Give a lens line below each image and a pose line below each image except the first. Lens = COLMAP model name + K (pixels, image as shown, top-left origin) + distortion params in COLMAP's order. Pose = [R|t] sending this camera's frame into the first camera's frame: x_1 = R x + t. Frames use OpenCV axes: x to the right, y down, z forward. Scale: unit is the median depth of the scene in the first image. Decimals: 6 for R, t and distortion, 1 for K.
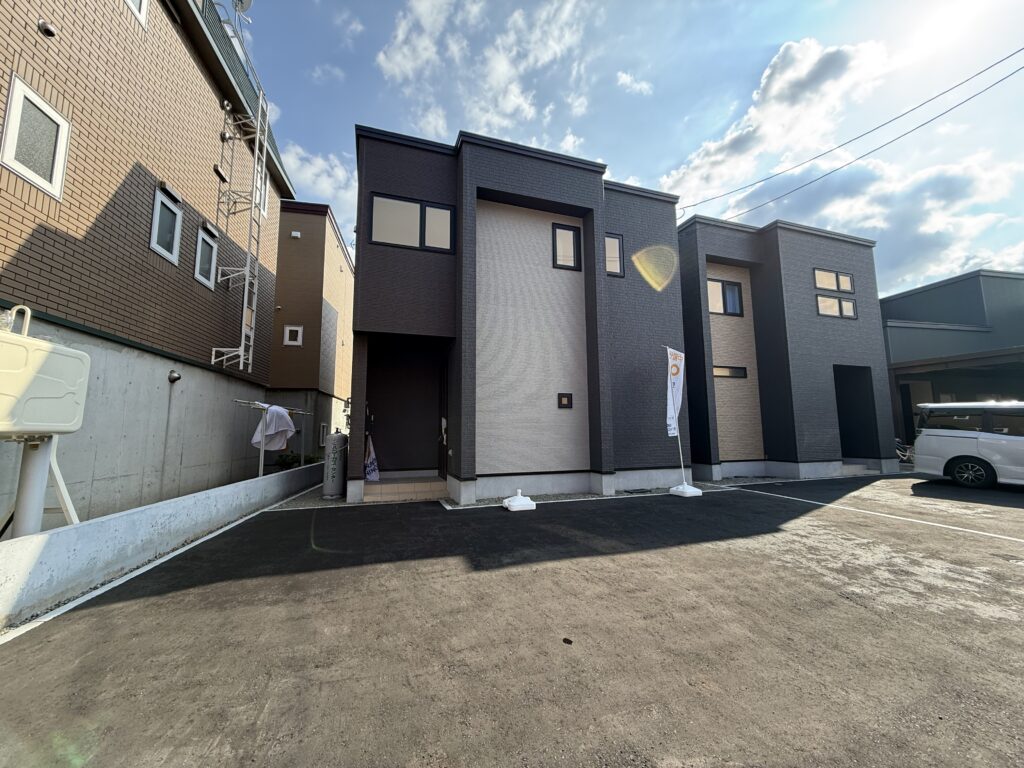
lens RADIAL K [[406.0, 0, 509.4], [0, 406.0, 383.4], [0, 0, 1]] dist [-0.000530, -0.000127]
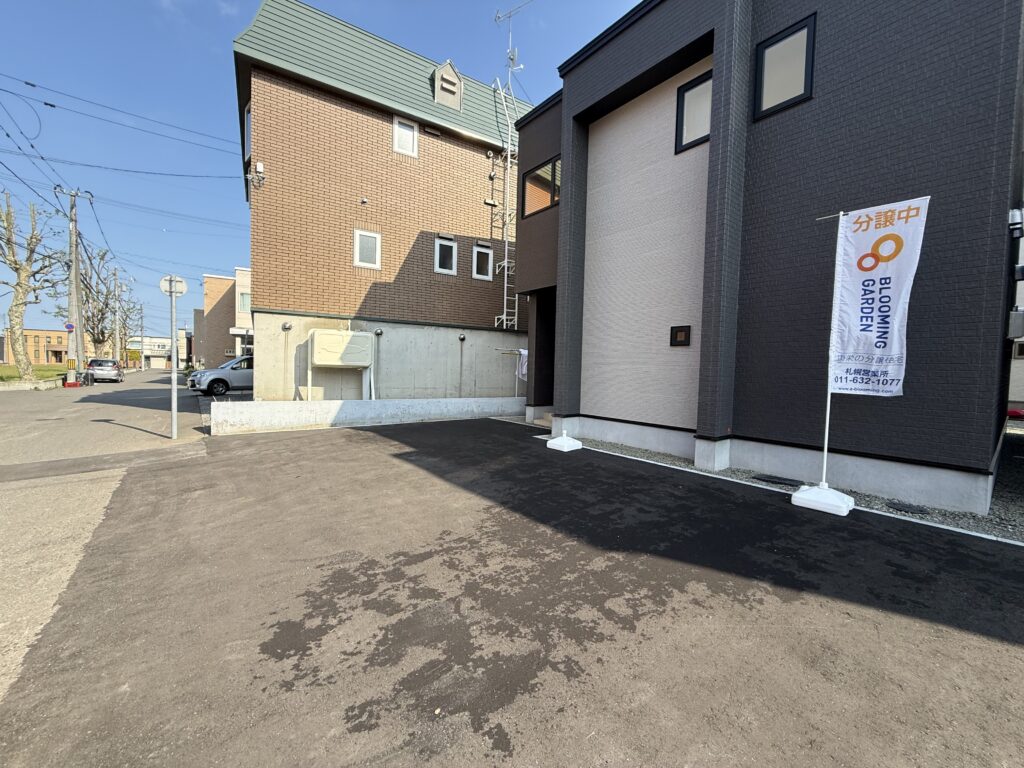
lens RADIAL K [[411.1, 0, 512.0], [0, 411.1, 384.0], [0, 0, 1]] dist [-0.001739, -0.000119]
pose [[0.328530, 0.052037, -0.943059, 0.855532], [0.082159, 0.993122, 0.083421, 0.047192], [0.940913, -0.104887, 0.321995, 0.515567]]
